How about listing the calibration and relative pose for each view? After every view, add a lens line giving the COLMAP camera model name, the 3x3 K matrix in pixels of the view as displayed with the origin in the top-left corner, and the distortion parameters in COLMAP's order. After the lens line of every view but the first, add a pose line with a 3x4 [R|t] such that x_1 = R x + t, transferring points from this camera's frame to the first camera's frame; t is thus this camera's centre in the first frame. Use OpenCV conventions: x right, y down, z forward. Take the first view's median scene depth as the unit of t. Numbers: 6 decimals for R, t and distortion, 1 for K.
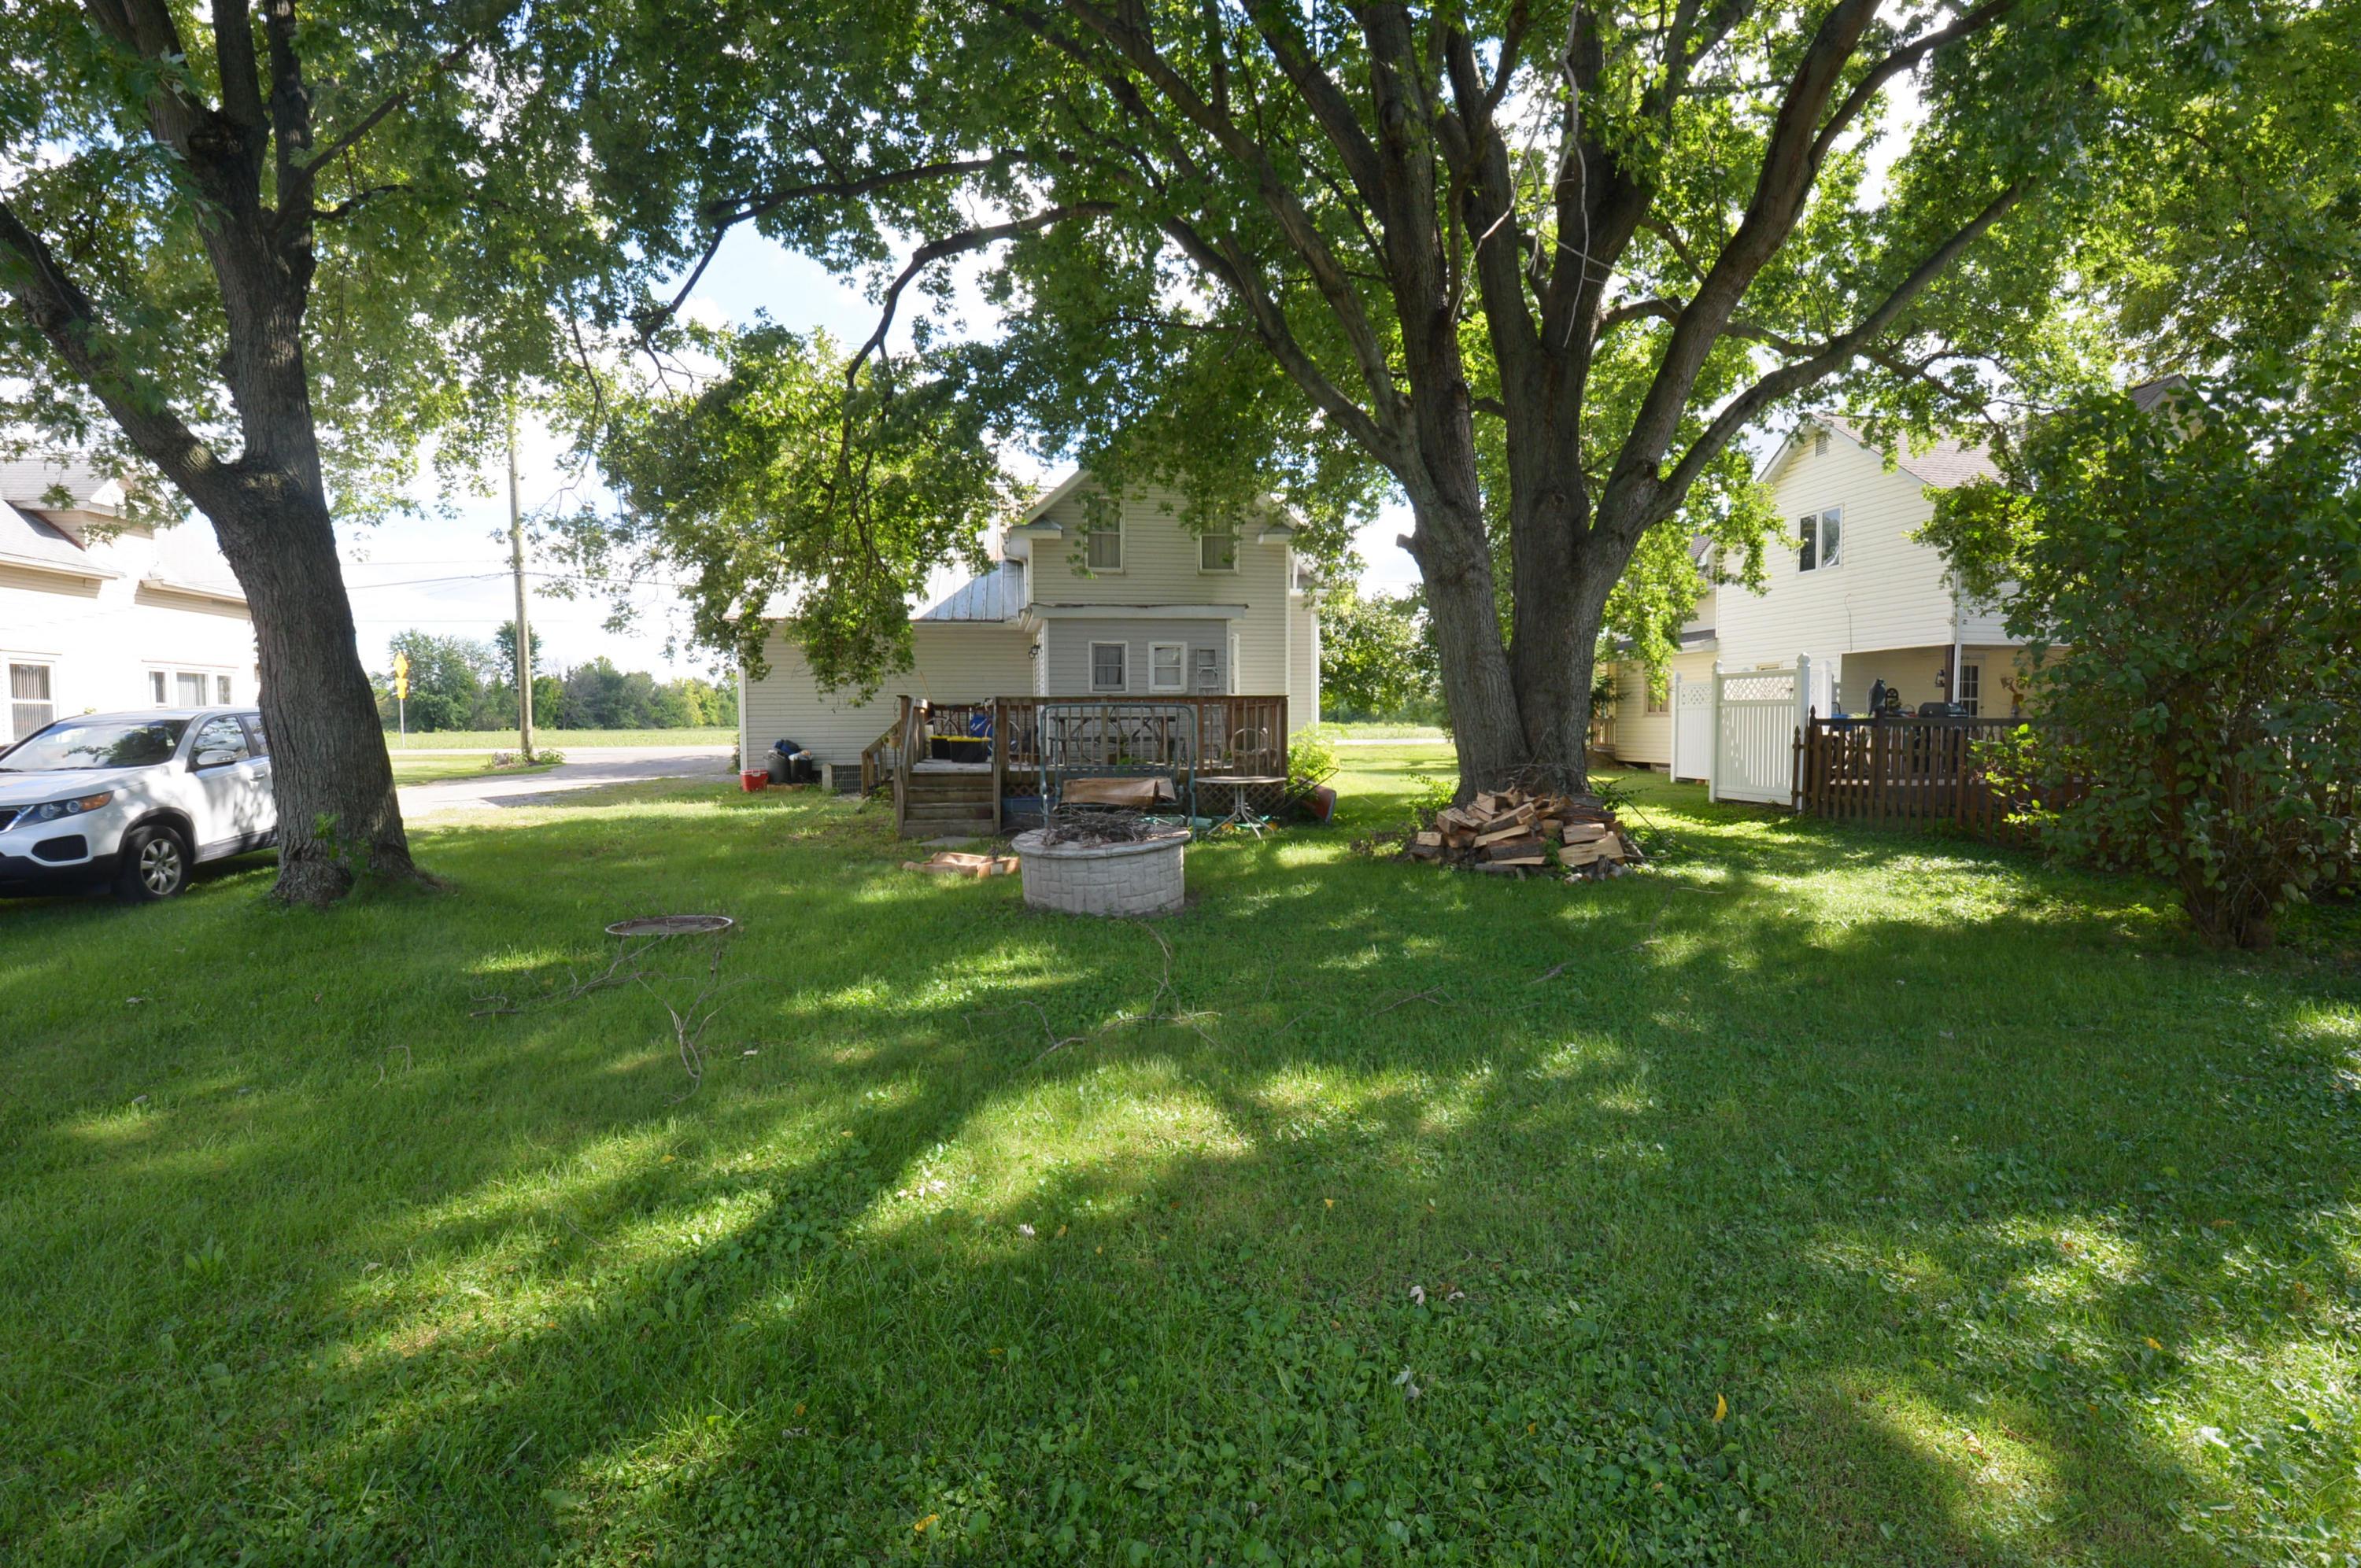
lens RADIAL K [[1084.6, 0, 1166.1], [0, 1084.6, 784.3], [0, 0, 1]] dist [-0.010845, -0.017452]
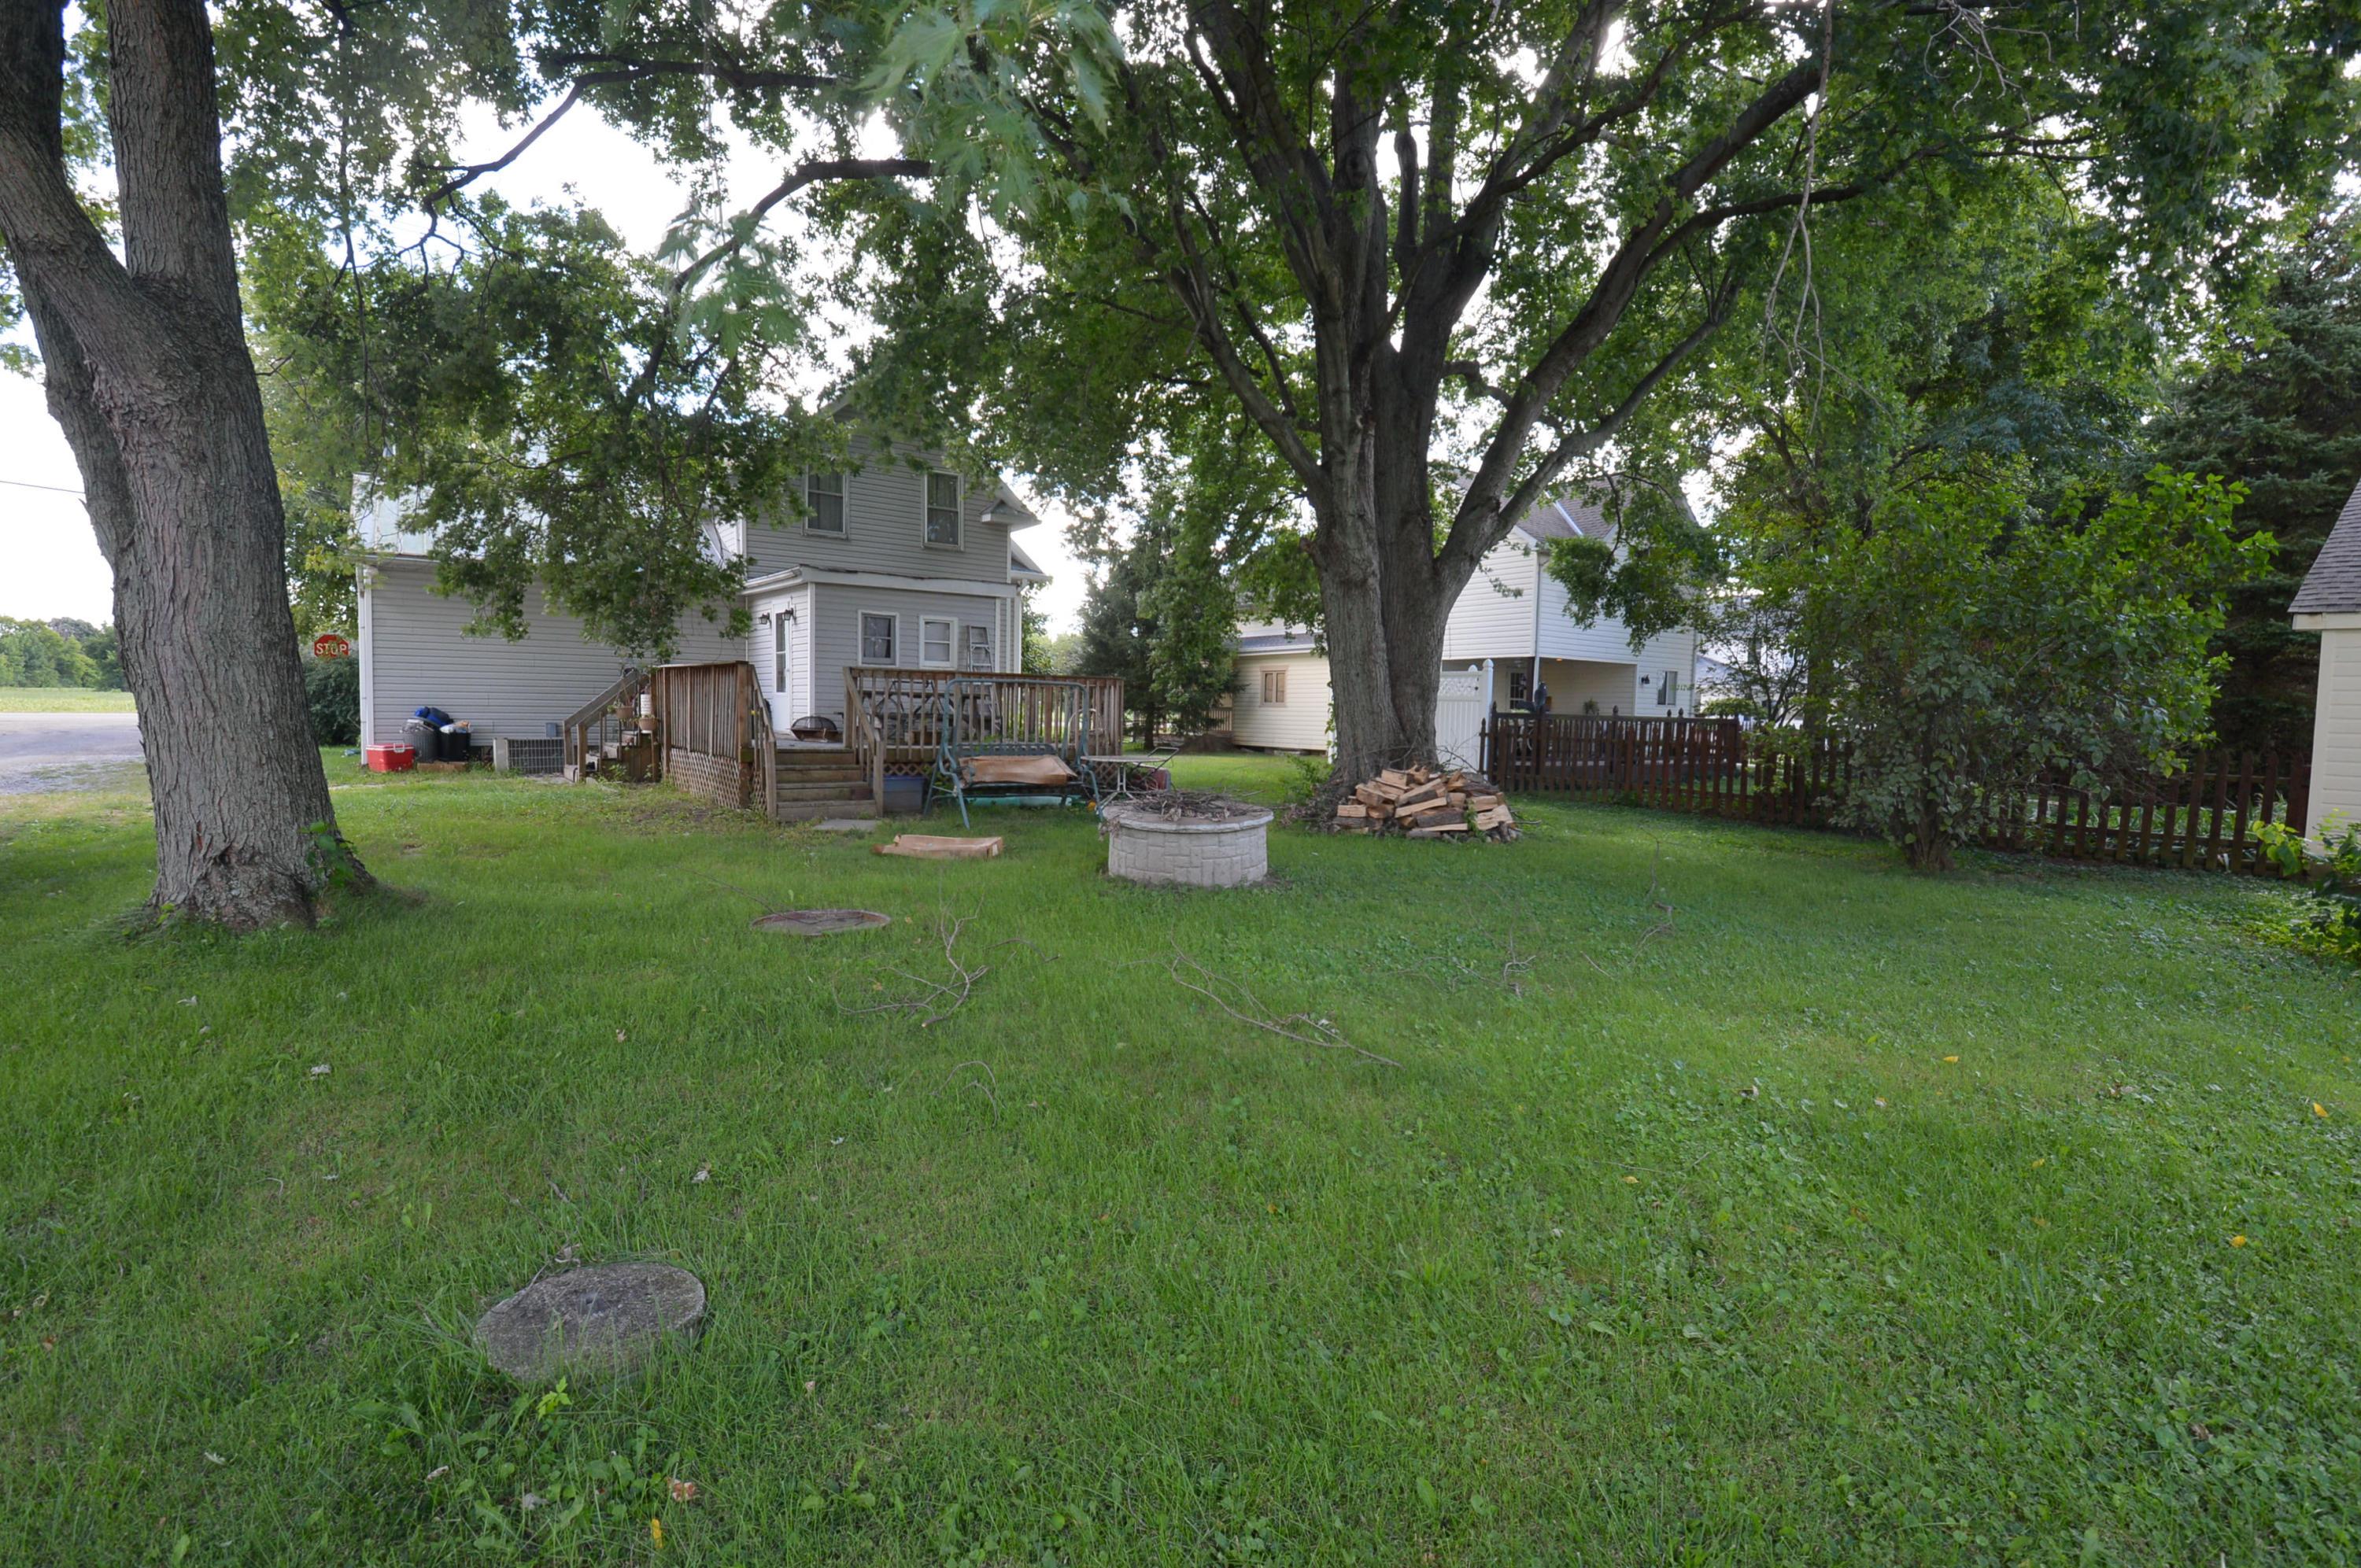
lens RADIAL K [[1084.6, 0, 1166.1], [0, 1084.6, 784.3], [0, 0, 1]] dist [-0.010845, -0.017452]
pose [[0.895170, -0.005456, 0.445692, -0.328822], [-0.001953, 0.999867, 0.016162, 0.003290], [-0.445721, -0.015338, 0.895040, 0.056308]]
